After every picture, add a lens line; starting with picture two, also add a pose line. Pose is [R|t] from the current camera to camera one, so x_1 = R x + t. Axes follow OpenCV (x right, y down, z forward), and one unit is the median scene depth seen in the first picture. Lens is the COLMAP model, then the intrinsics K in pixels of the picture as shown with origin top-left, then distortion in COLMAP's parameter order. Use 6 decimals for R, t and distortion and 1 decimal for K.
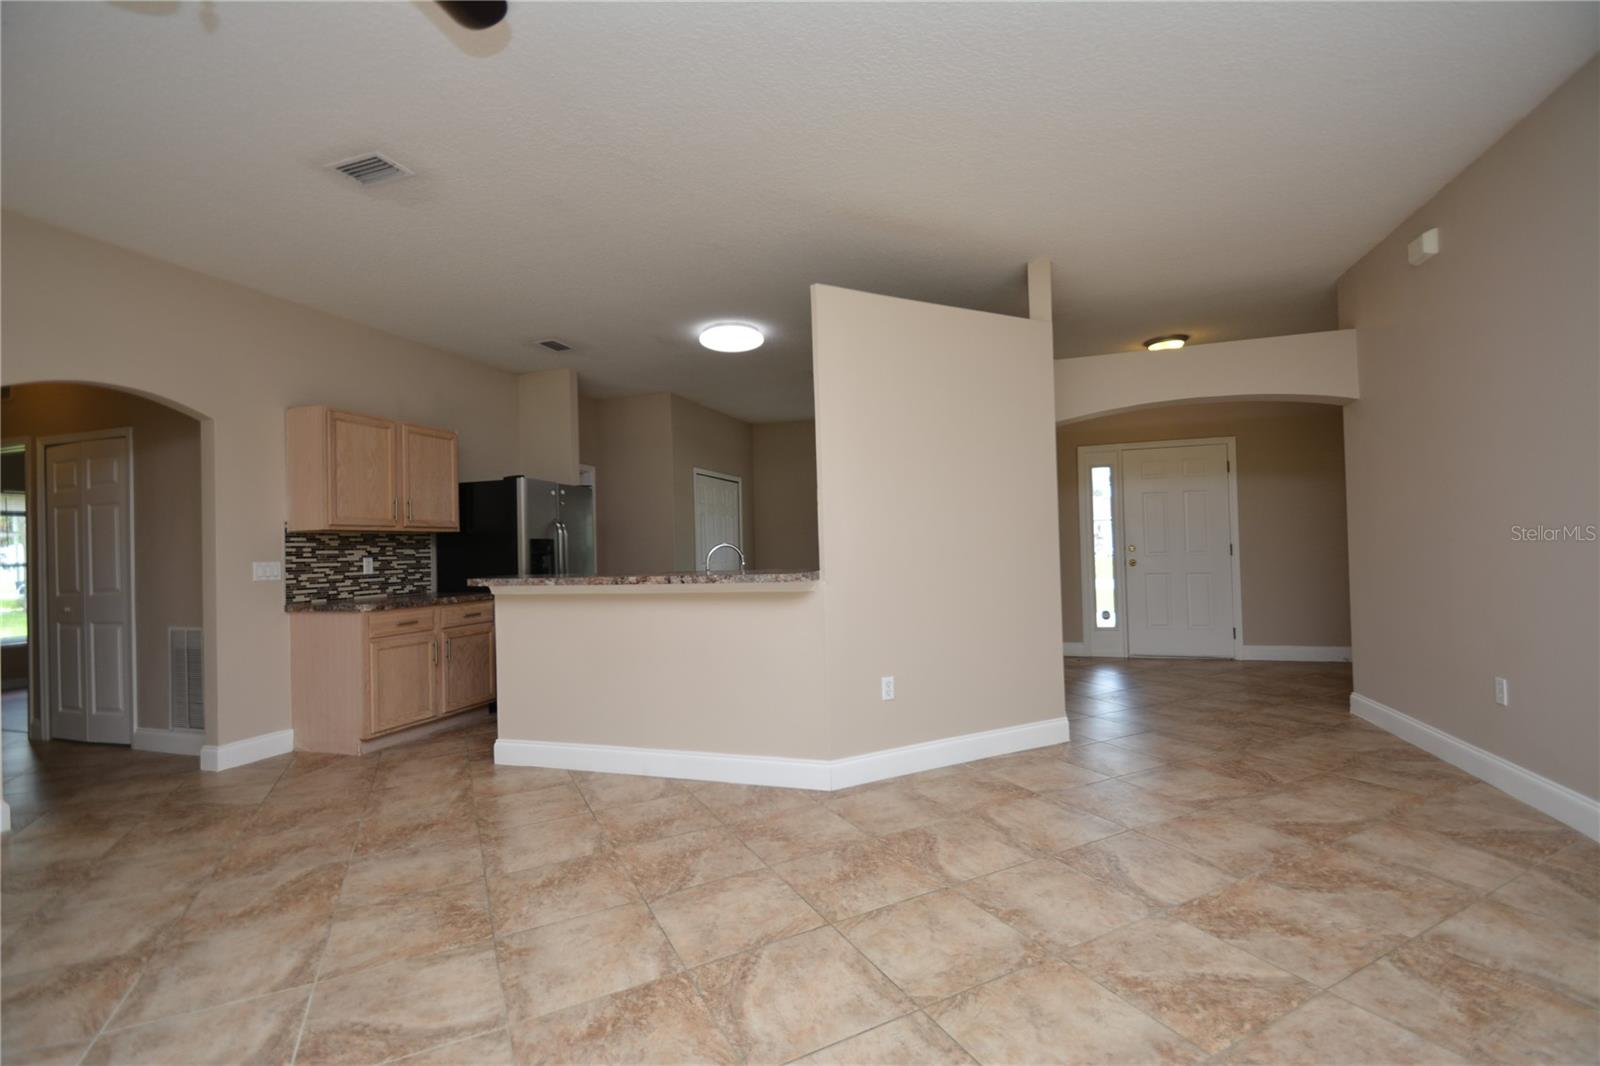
lens RADIAL K [[702.7, 0, 802.4], [0, 702.7, 533.4], [0, 0, 1]] dist [0.007124, -0.011896]
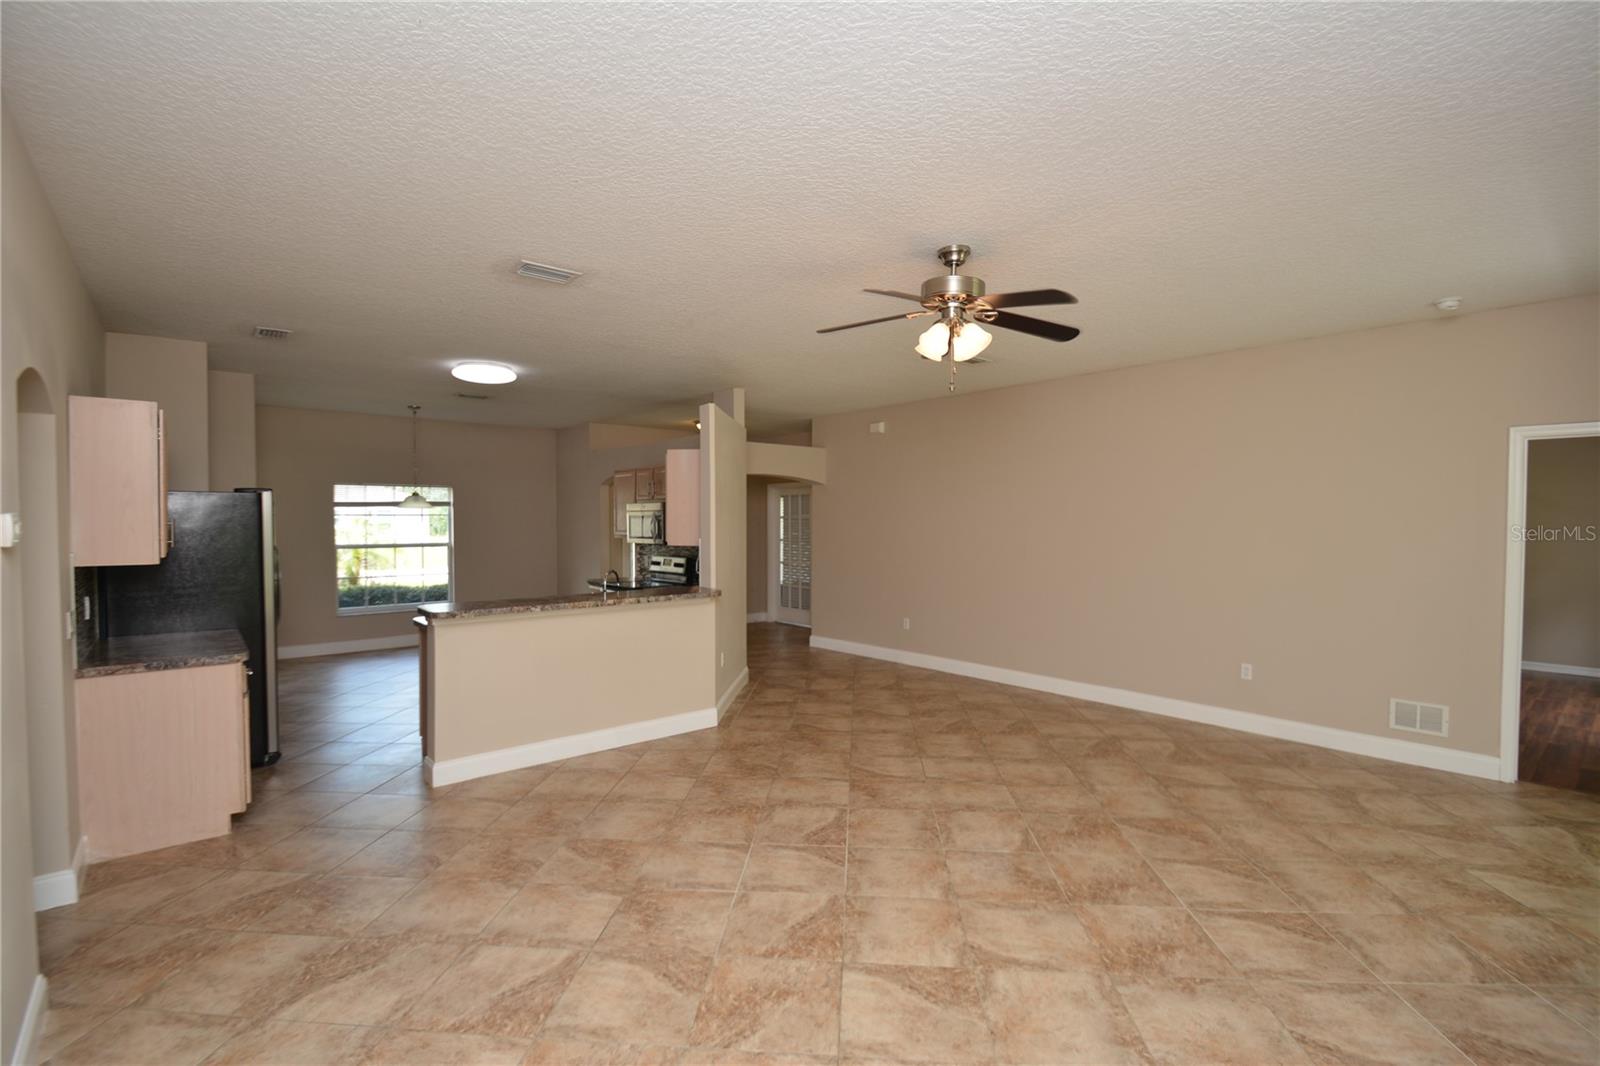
lens RADIAL K [[733.2, 0, 800.9], [0, 733.2, 526.5], [0, 0, 1]] dist [0.007024, -0.015282]
pose [[0.525666, 0.019823, 0.850460, -0.975164], [-0.031243, 0.999504, -0.003986, -0.065347], [-0.850117, -0.024476, 0.526024, -0.022827]]
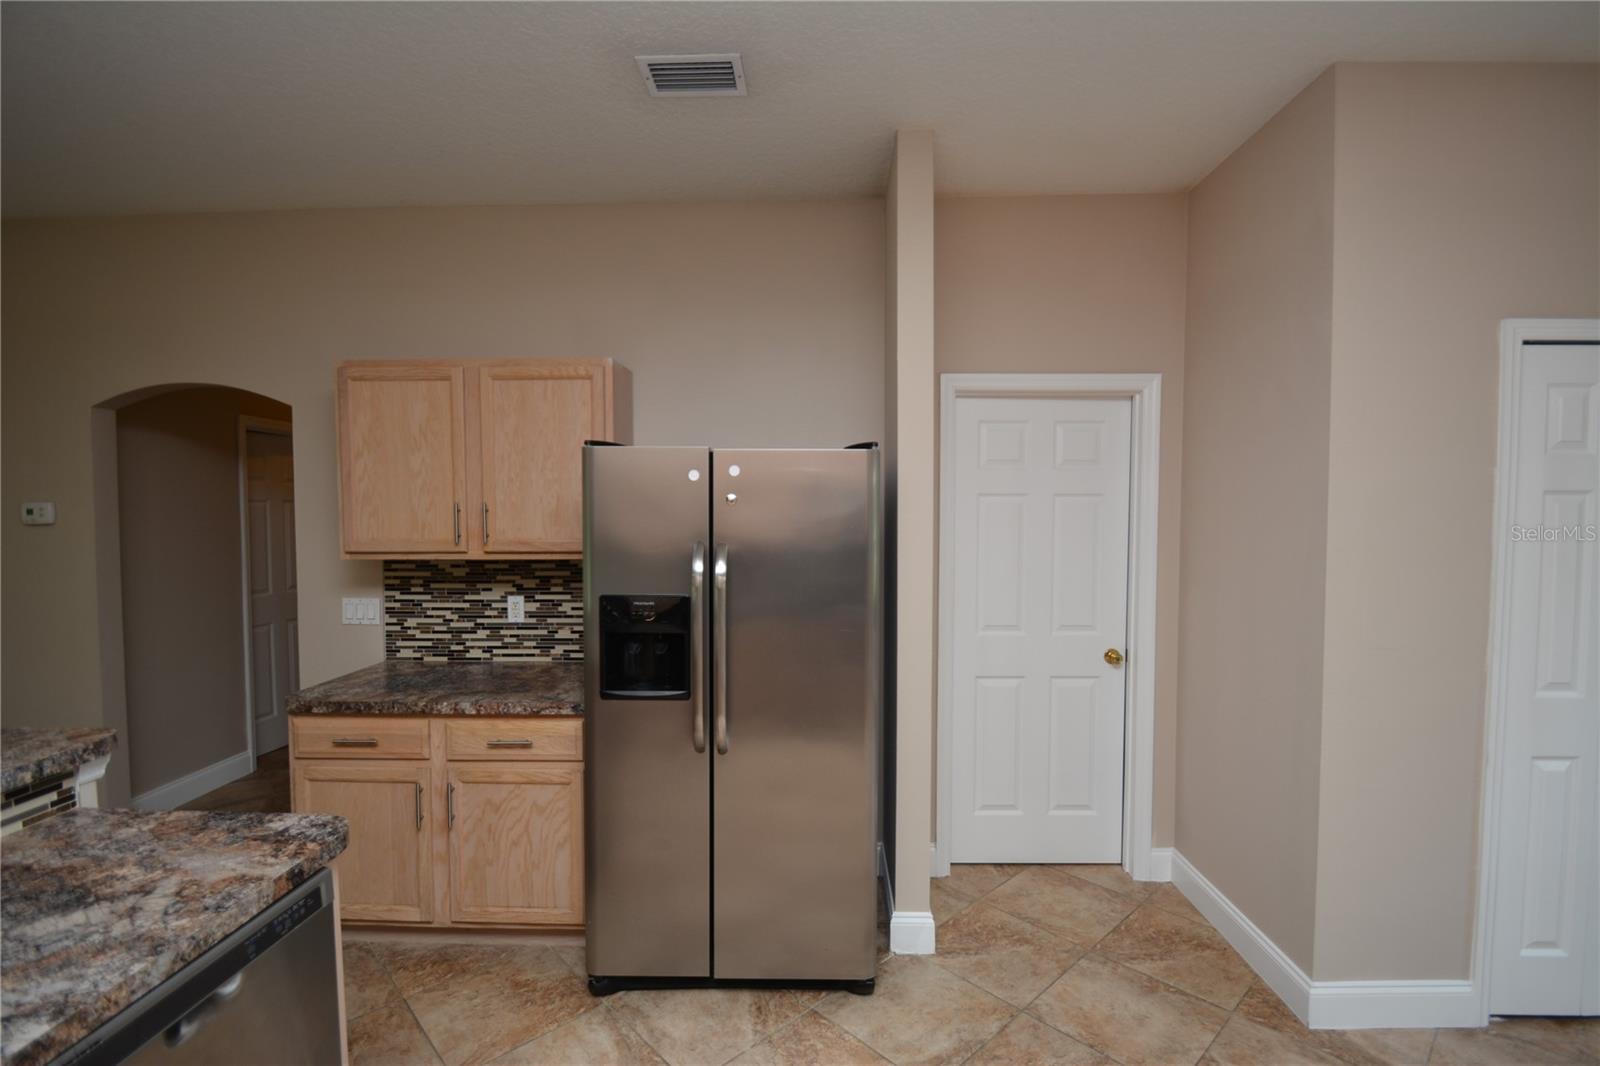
lens RADIAL K [[733.2, 0, 797.5], [0, 733.2, 536.7], [0, 0, 1]] dist [0.007024, -0.015282]
pose [[0.291894, 0.061924, -0.954444, 0.066158], [0.013420, 0.997539, 0.068824, -0.064243], [0.956357, -0.032898, 0.290344, 1.177308]]
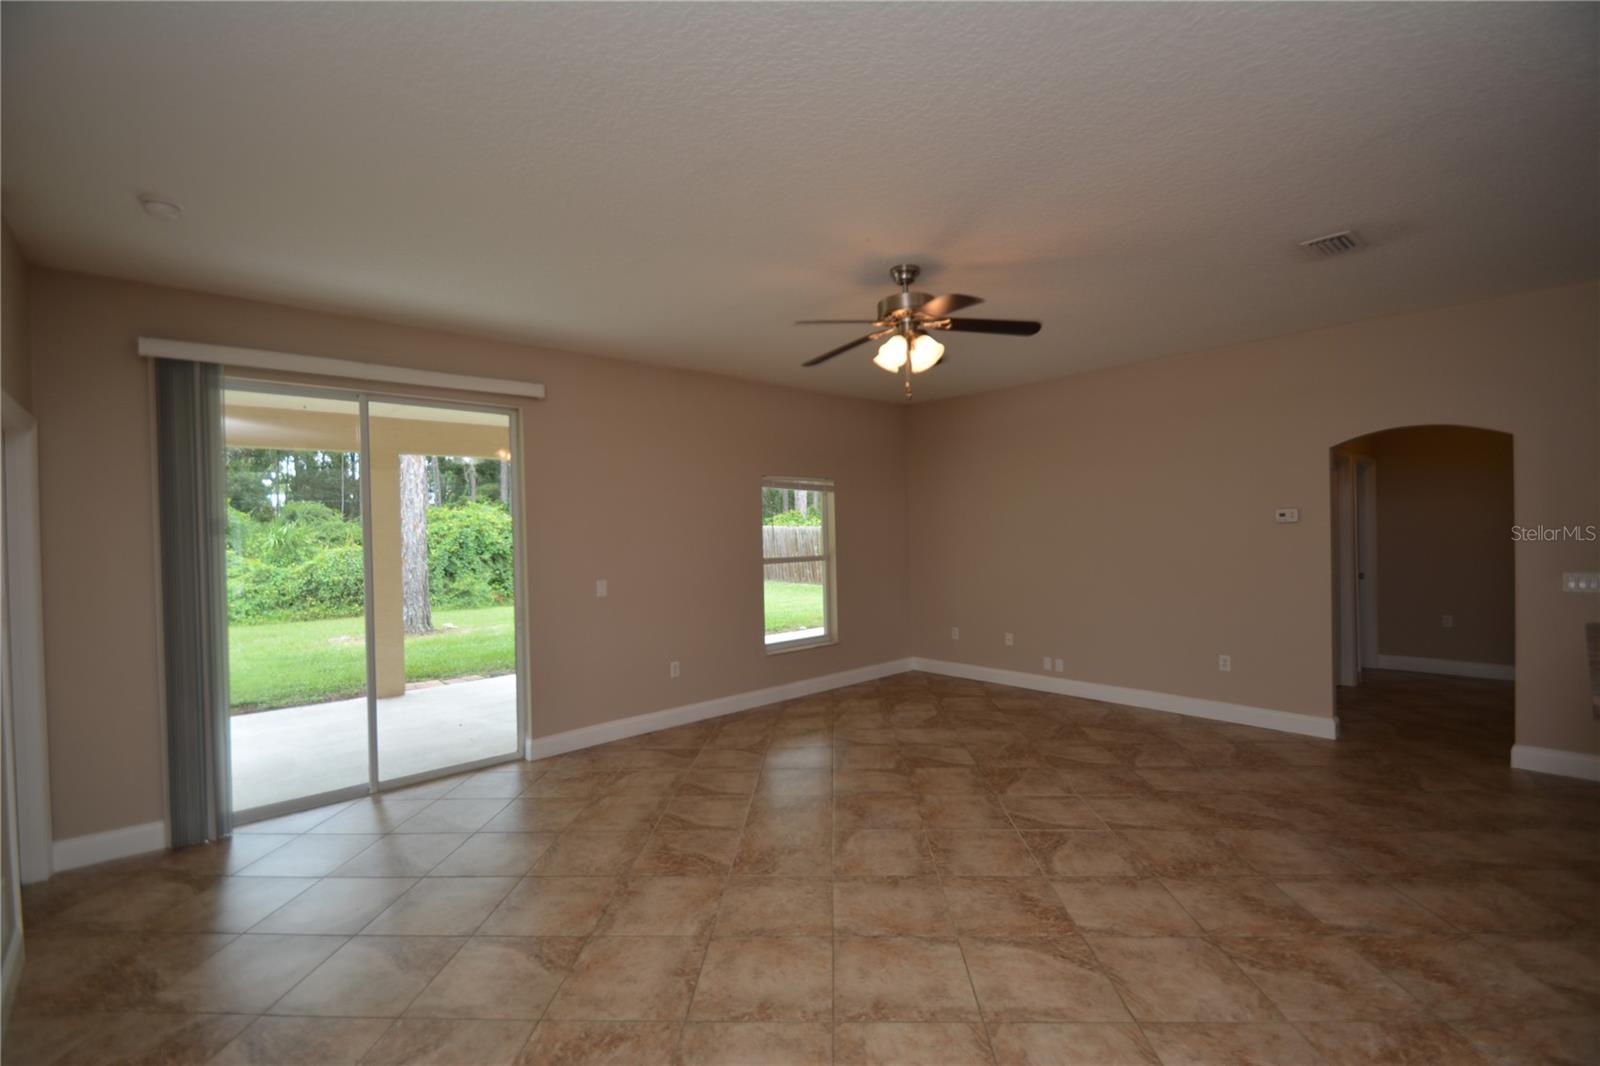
lens RADIAL K [[702.7, 0, 803.8], [0, 702.7, 535.2], [0, 0, 1]] dist [0.007124, -0.011896]
pose [[-0.490496, 0.047432, -0.870152, 0.536534], [0.055356, 0.998197, 0.023208, -0.086084], [0.869683, -0.036785, -0.492237, 0.542006]]
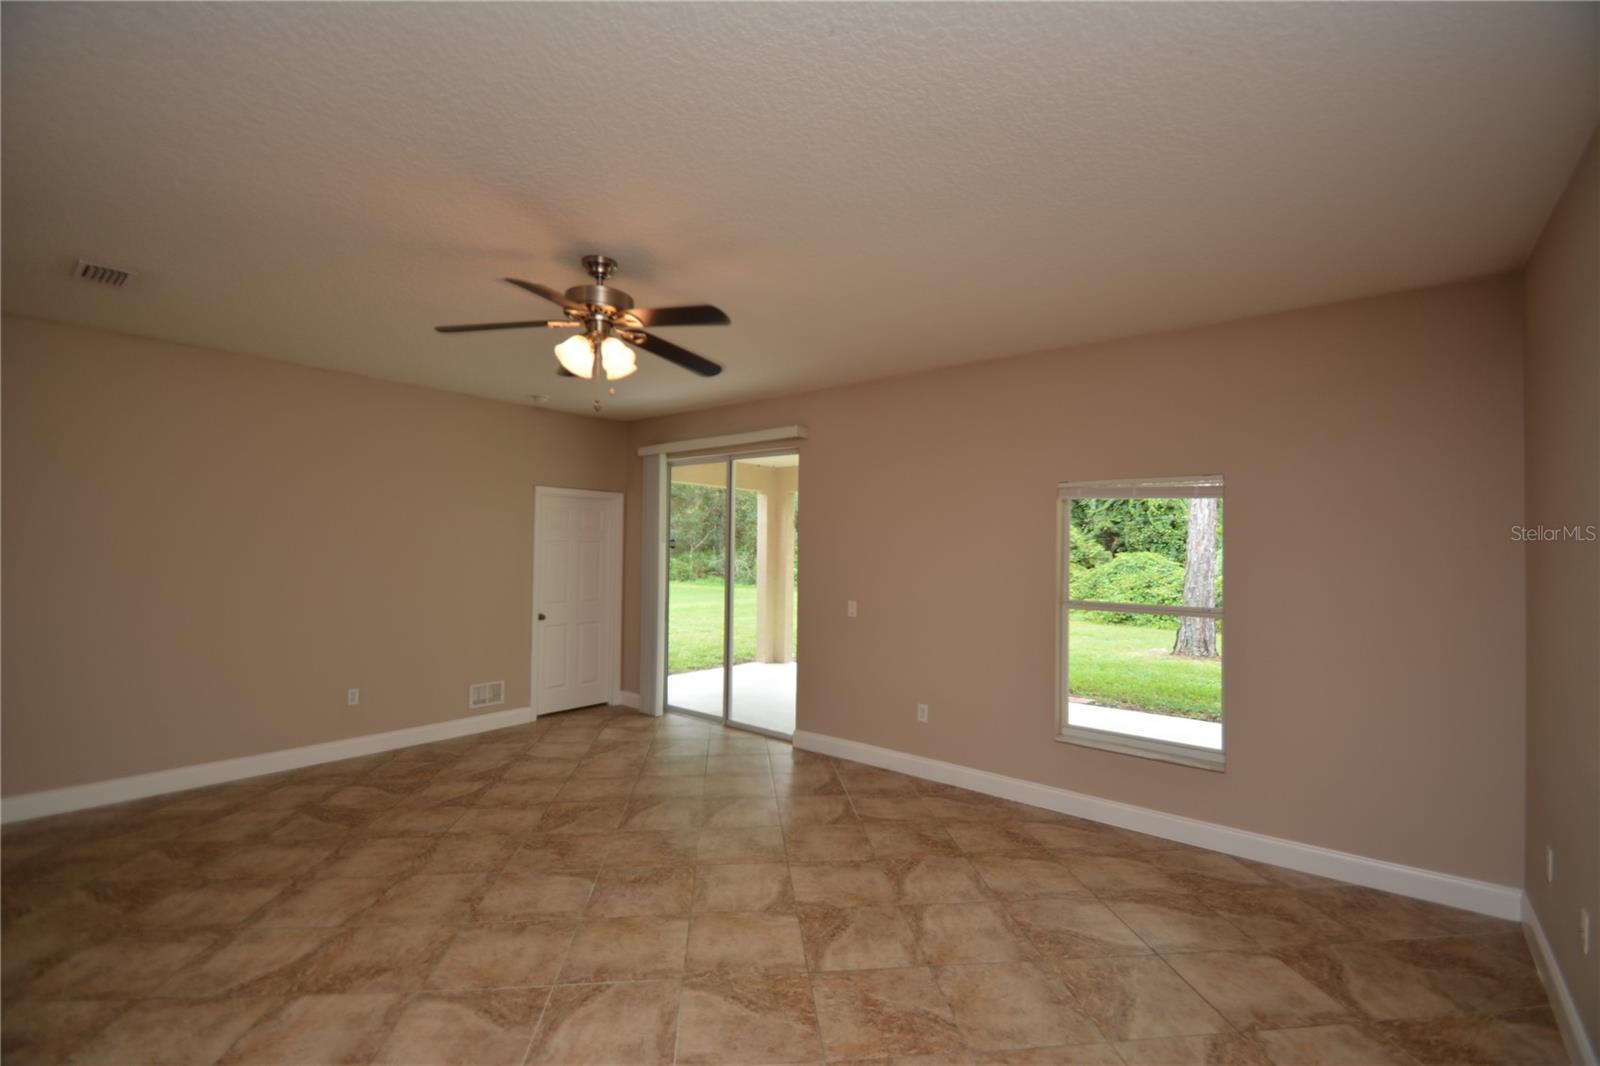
lens RADIAL K [[702.7, 0, 803.8], [0, 702.7, 536.7], [0, 0, 1]] dist [0.007124, -0.011896]
pose [[-0.933811, 0.023872, 0.356969, -0.664289], [0.008243, 0.998942, -0.045240, -0.059381], [-0.357672, -0.039303, -0.933020, 0.825186]]
